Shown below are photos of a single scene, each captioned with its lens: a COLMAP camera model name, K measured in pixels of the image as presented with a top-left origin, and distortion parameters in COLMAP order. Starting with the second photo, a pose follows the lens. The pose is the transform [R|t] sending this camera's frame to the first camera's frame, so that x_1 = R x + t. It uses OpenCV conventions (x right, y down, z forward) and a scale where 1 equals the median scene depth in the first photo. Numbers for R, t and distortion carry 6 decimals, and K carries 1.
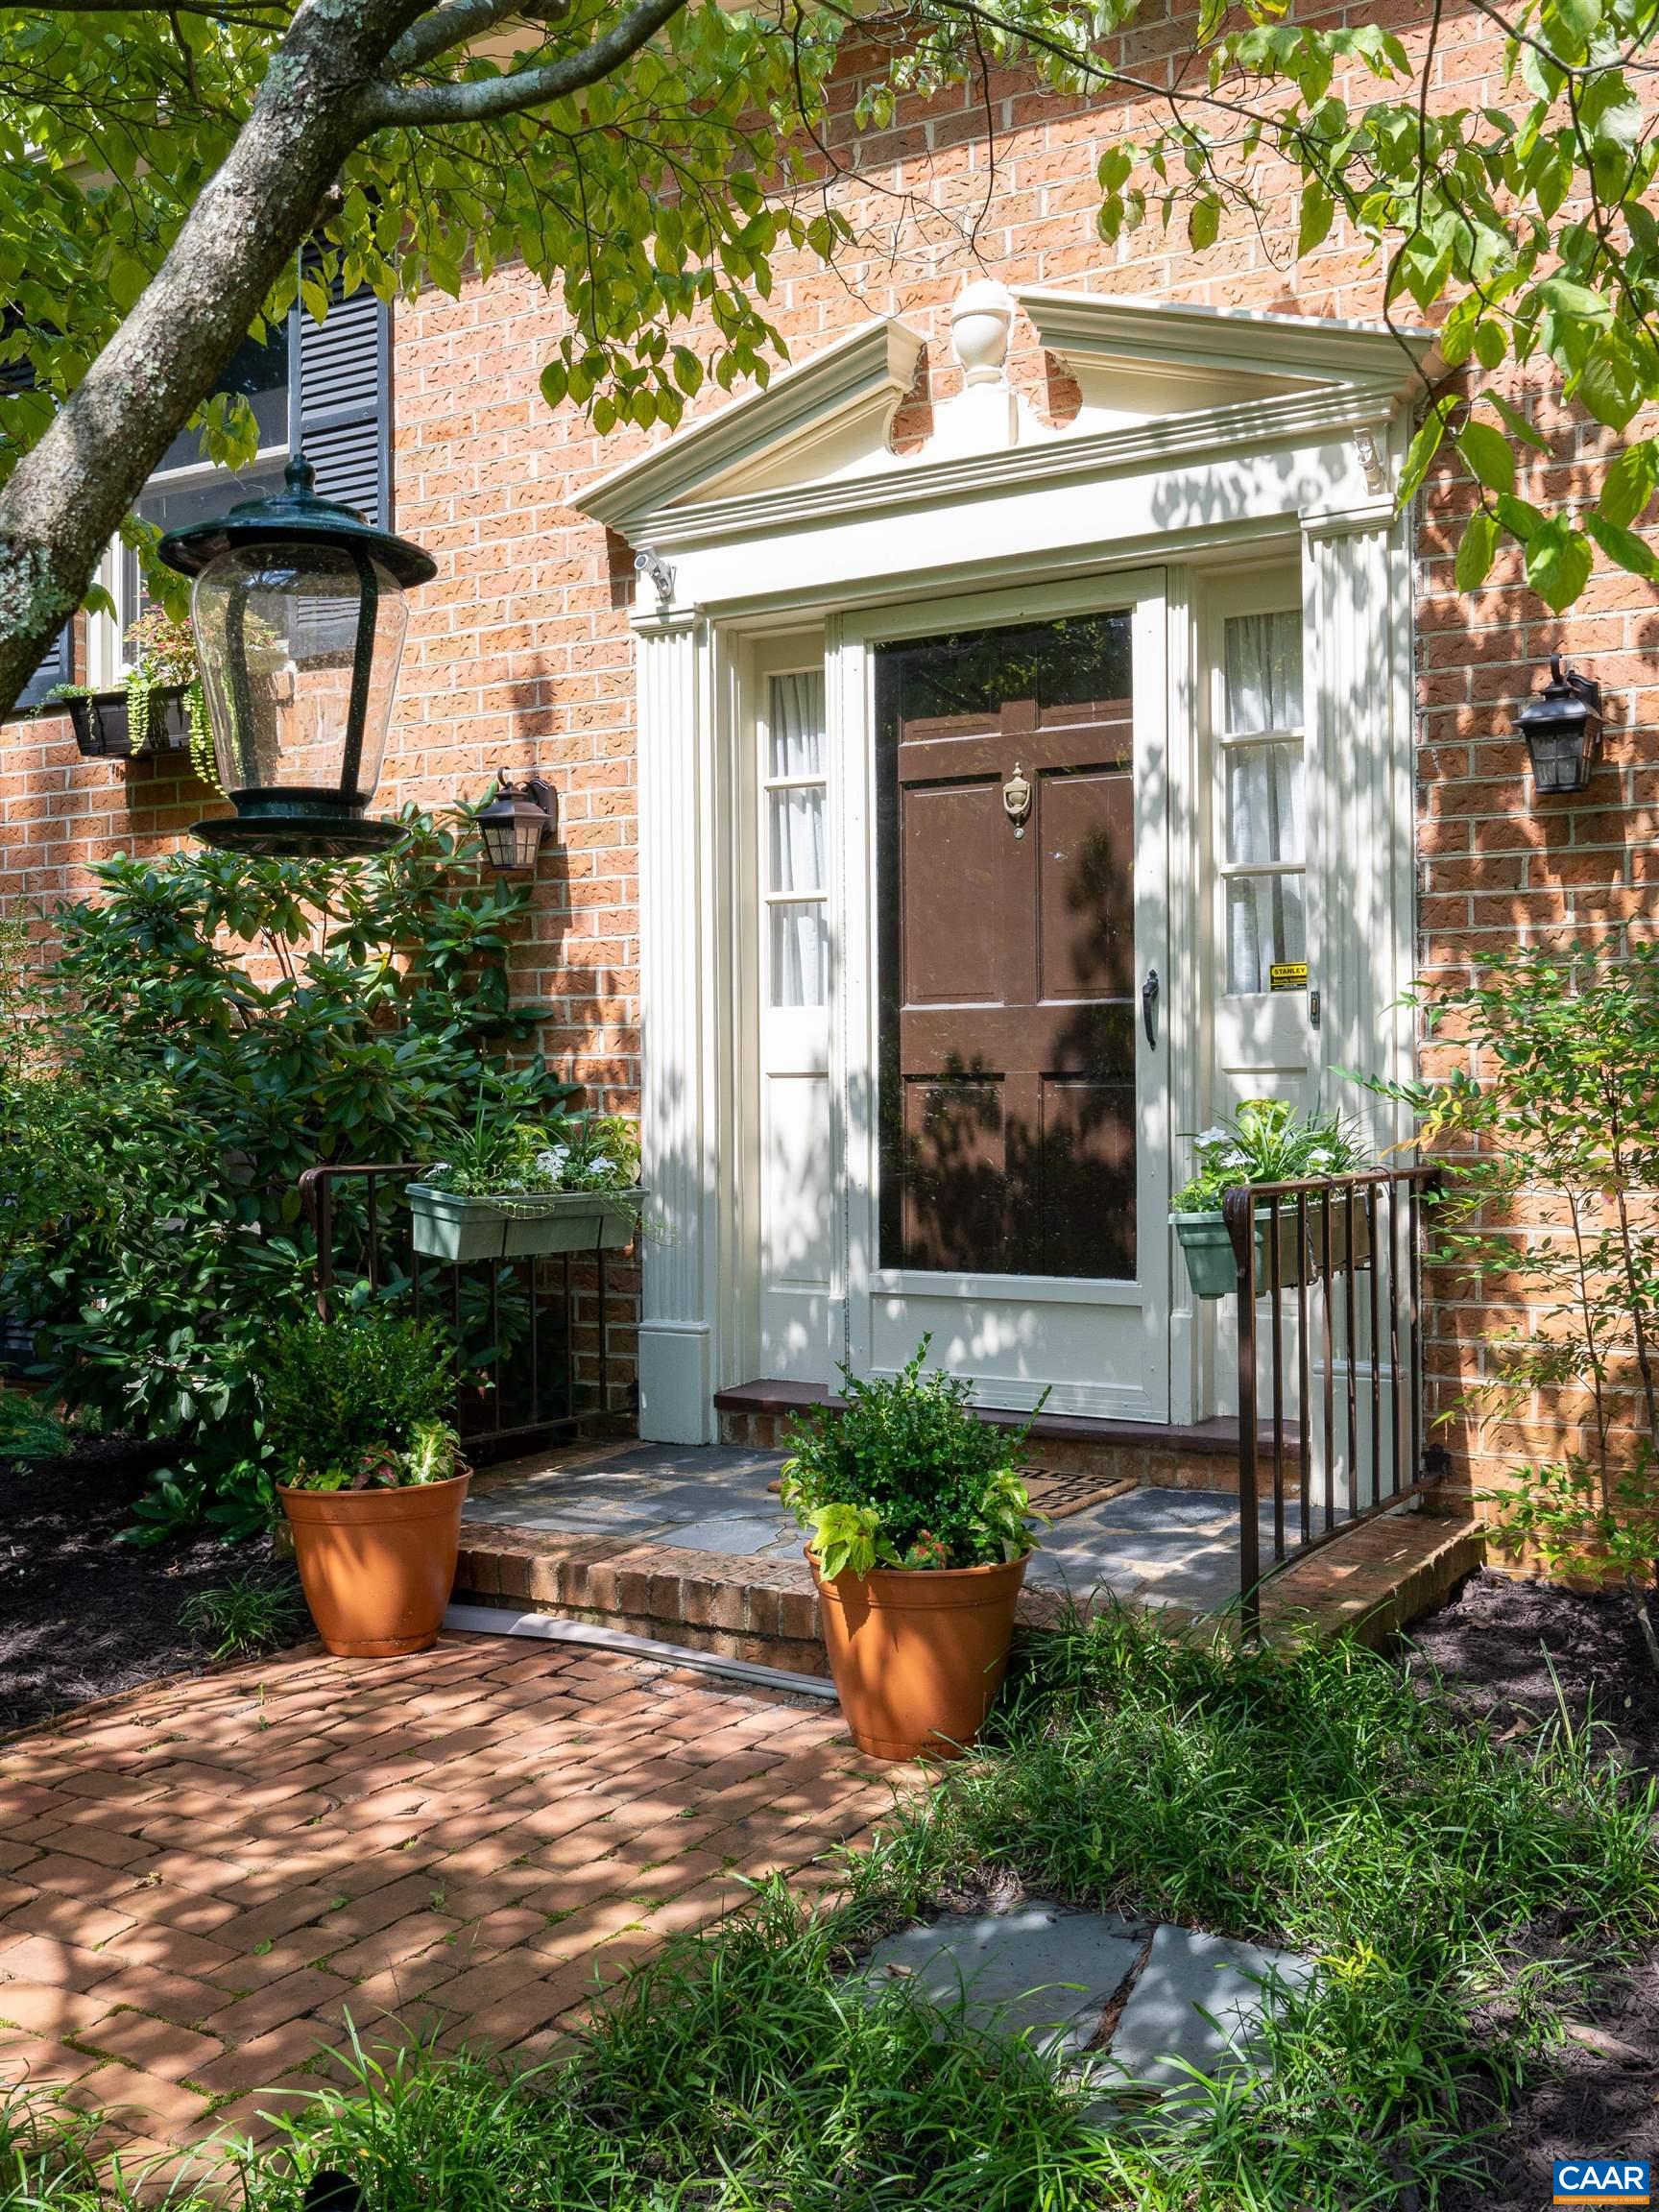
lens RADIAL K [[1938.9, 0, 829.5], [0, 1938.9, 1106.0], [0, 0, 1]] dist [-0.000282, -0.002643]
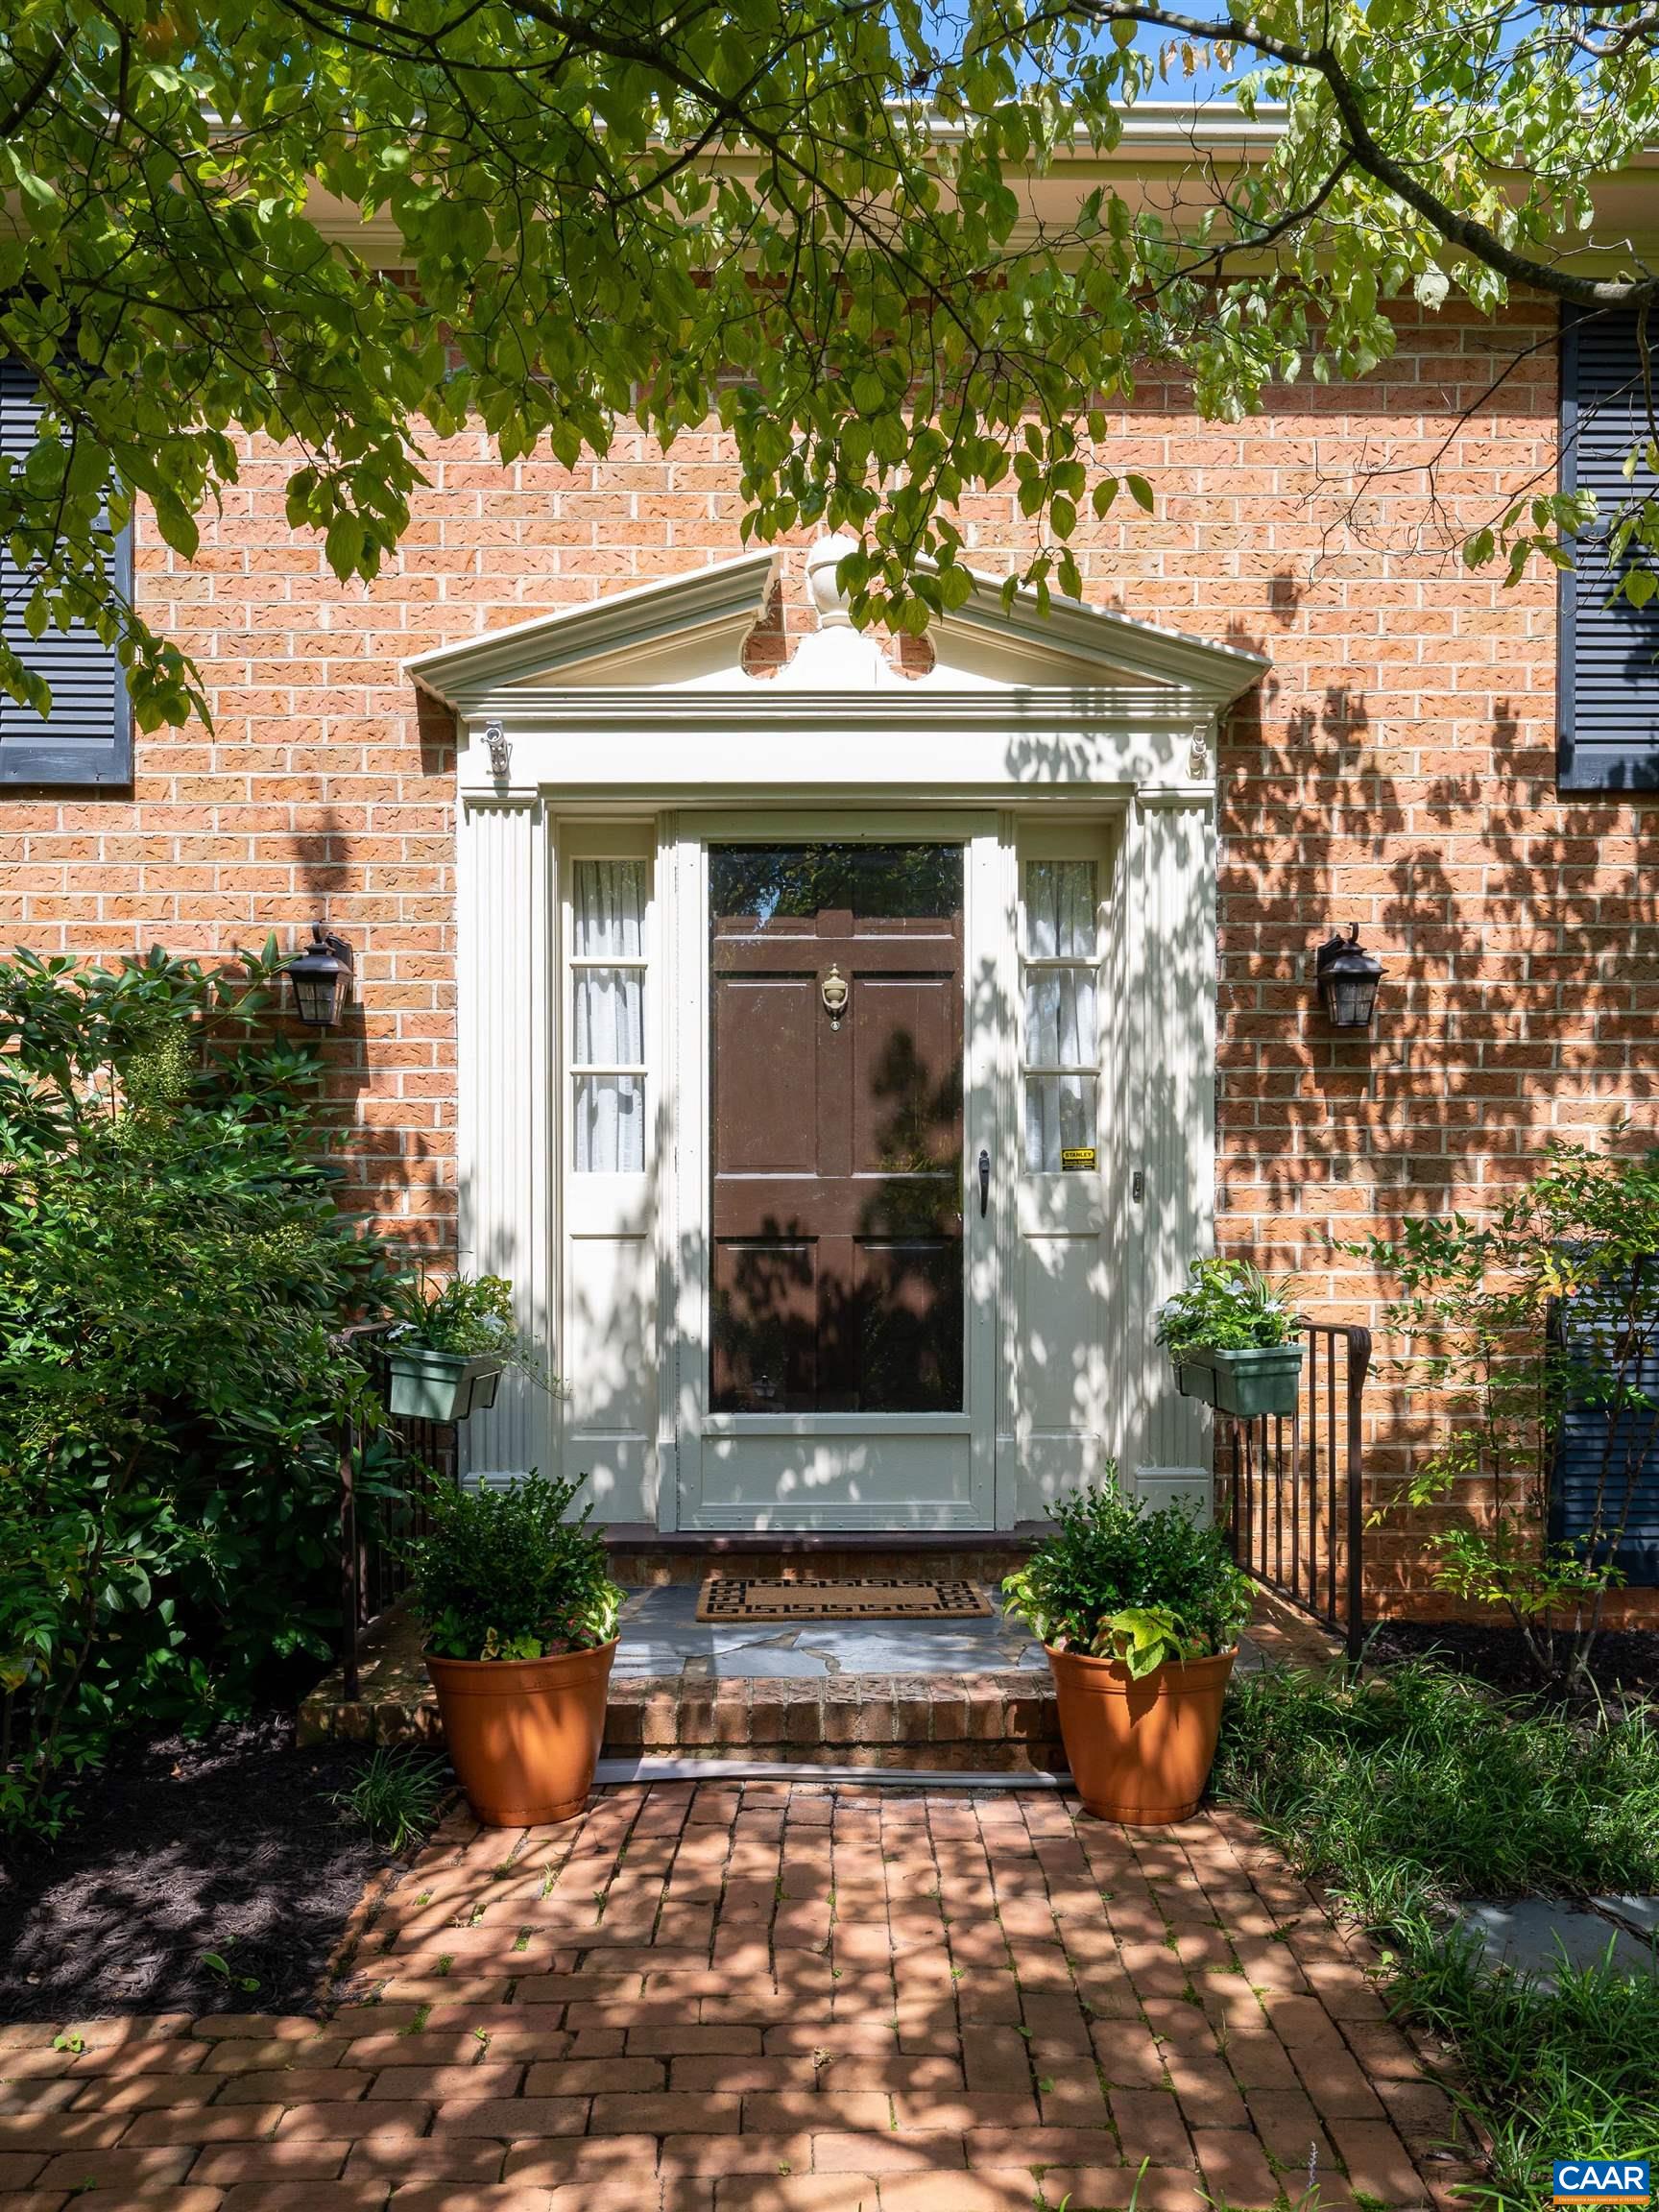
lens RADIAL K [[1686.1, 0, 829.6], [0, 1686.1, 1286.4], [0, 0, 1]] dist [-0.003560, 0.000606]
pose [[0.867065, -0.007190, 0.498142, -0.469951], [0.002437, 0.999945, 0.010191, 0.002974], [-0.498188, -0.007623, 0.867035, 0.164688]]
